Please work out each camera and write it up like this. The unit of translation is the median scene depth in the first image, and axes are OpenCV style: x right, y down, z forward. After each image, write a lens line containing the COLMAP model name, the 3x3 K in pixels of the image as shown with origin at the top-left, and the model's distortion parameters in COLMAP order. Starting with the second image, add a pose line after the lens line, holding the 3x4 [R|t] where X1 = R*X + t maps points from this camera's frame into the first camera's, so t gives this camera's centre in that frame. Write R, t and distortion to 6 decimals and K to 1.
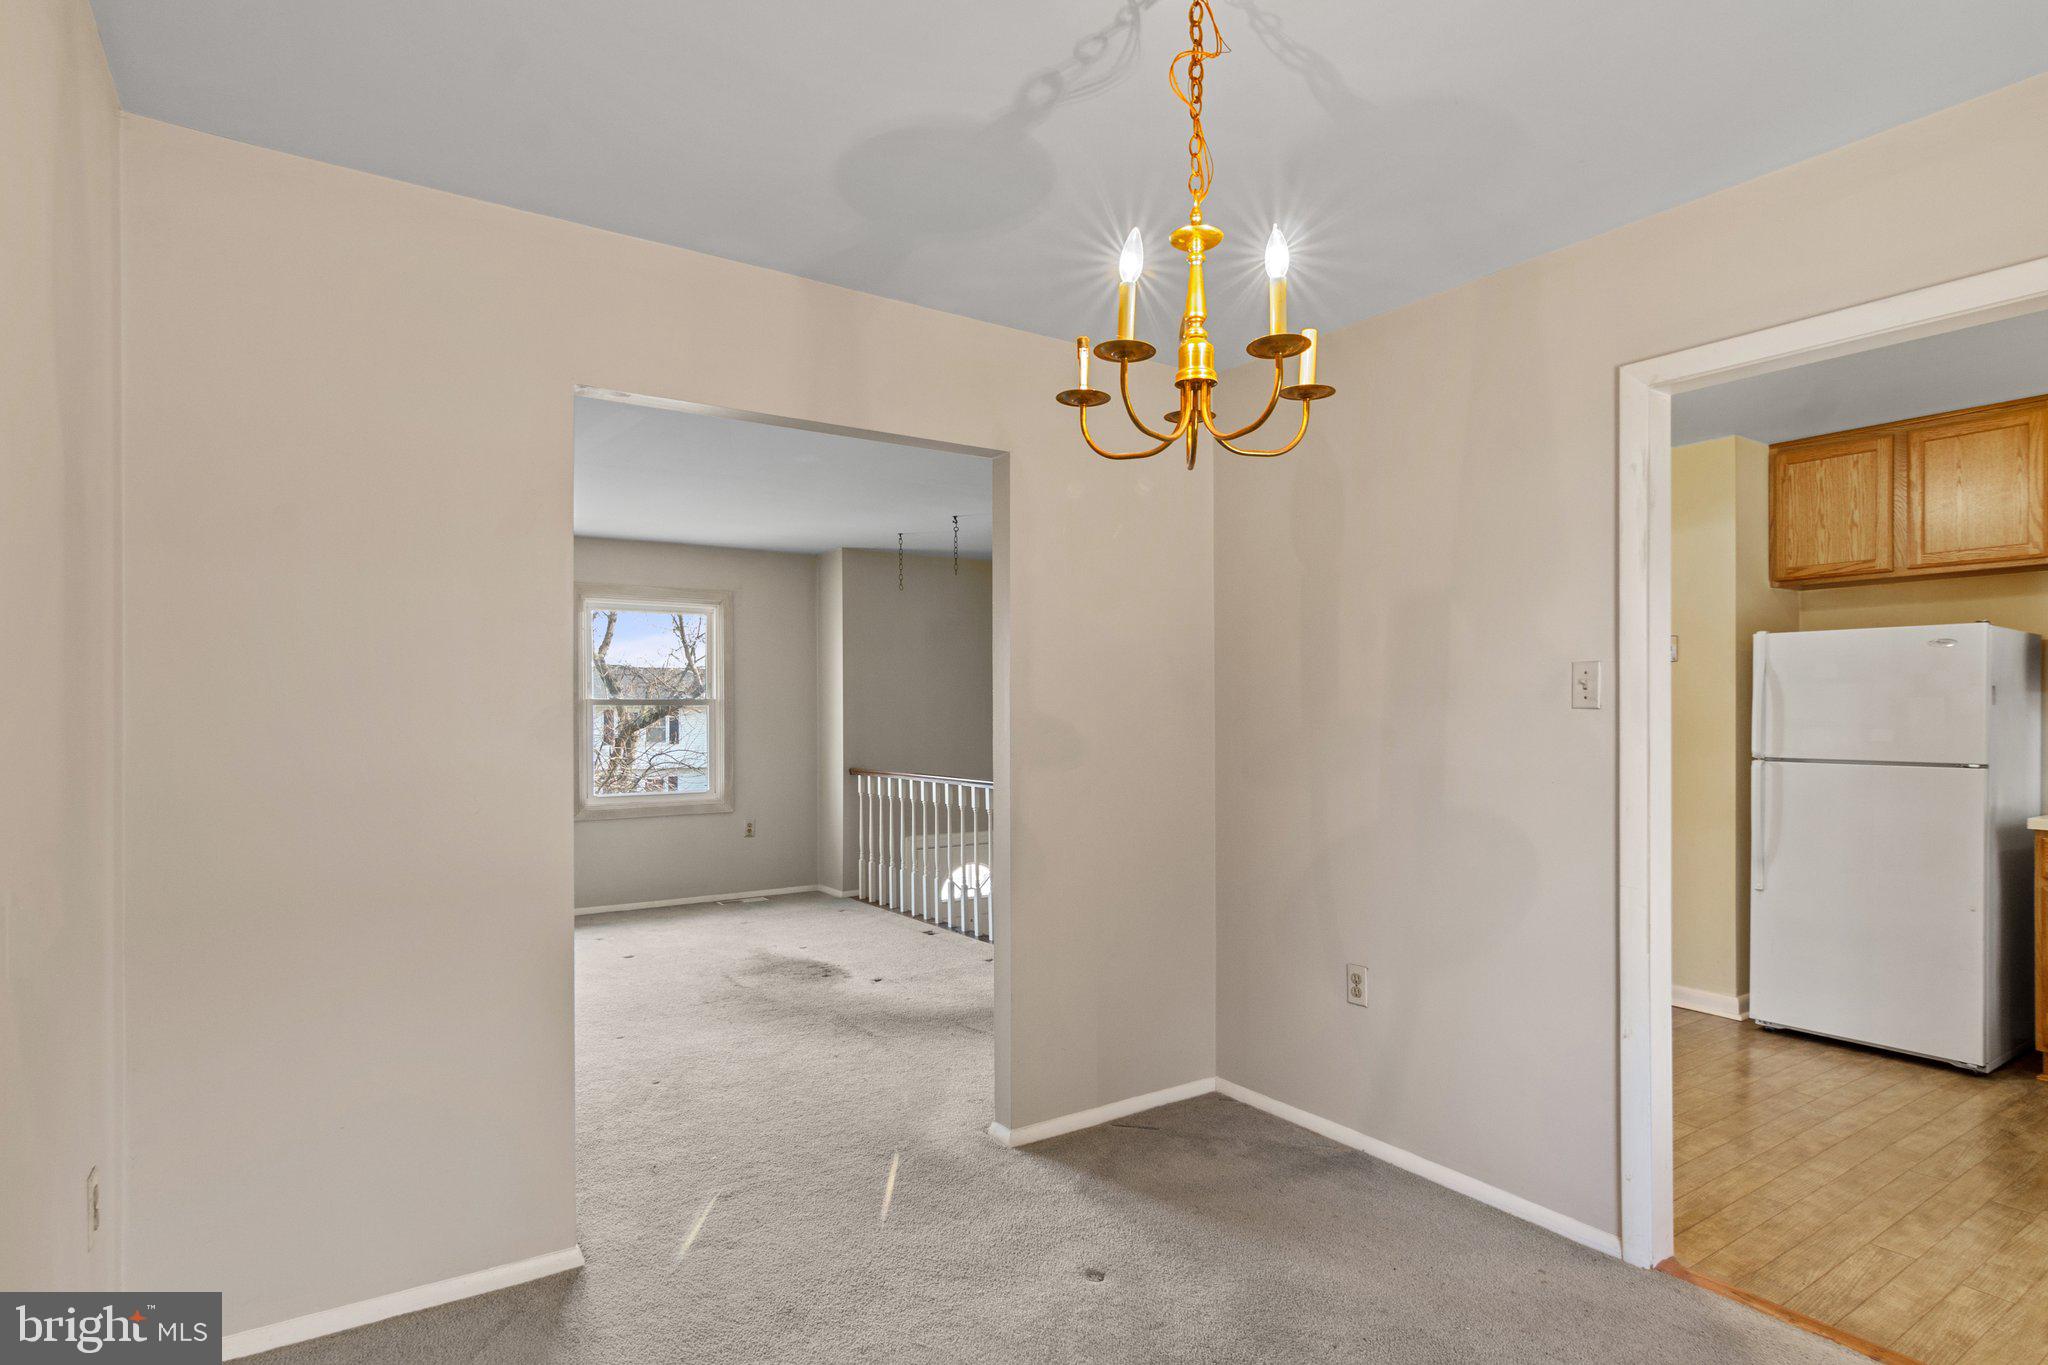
lens RADIAL K [[1072.4, 0, 1021.2], [0, 1072.4, 712.2], [0, 0, 1]] dist [0.001534, -0.000081]
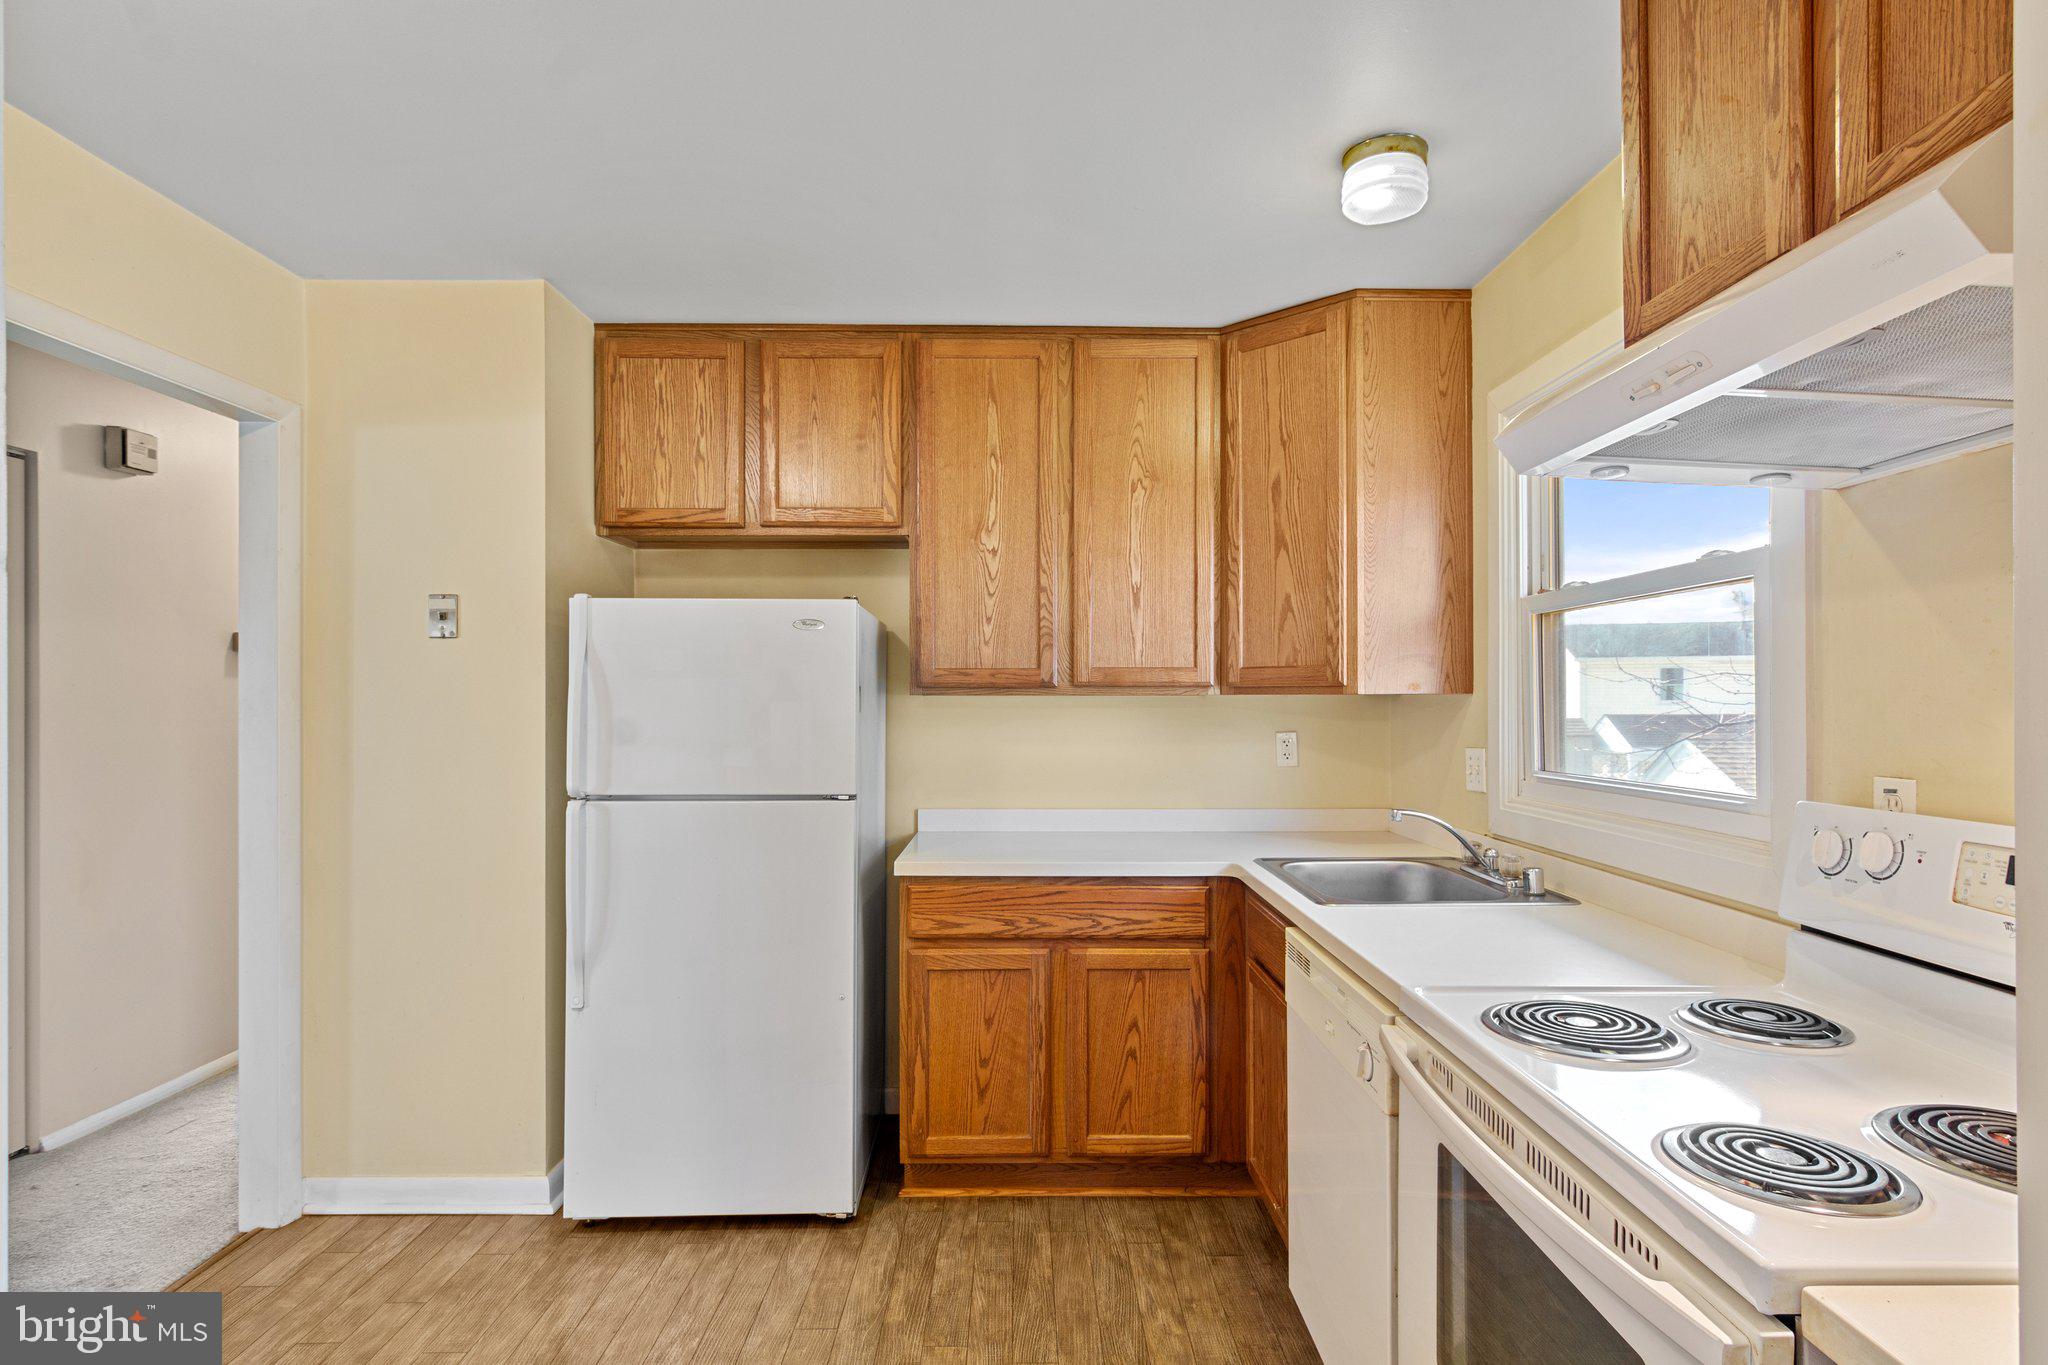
lens RADIAL K [[1047.2, 0, 1033.9], [0, 1047.2, 692.9], [0, 0, 1]] dist [0.001397, 0.000836]
pose [[0.547489, 0.003709, 0.836805, 0.274311], [0.001545, 0.999984, -0.005443, -0.011907], [-0.836811, 0.004273, 0.547474, 0.377106]]
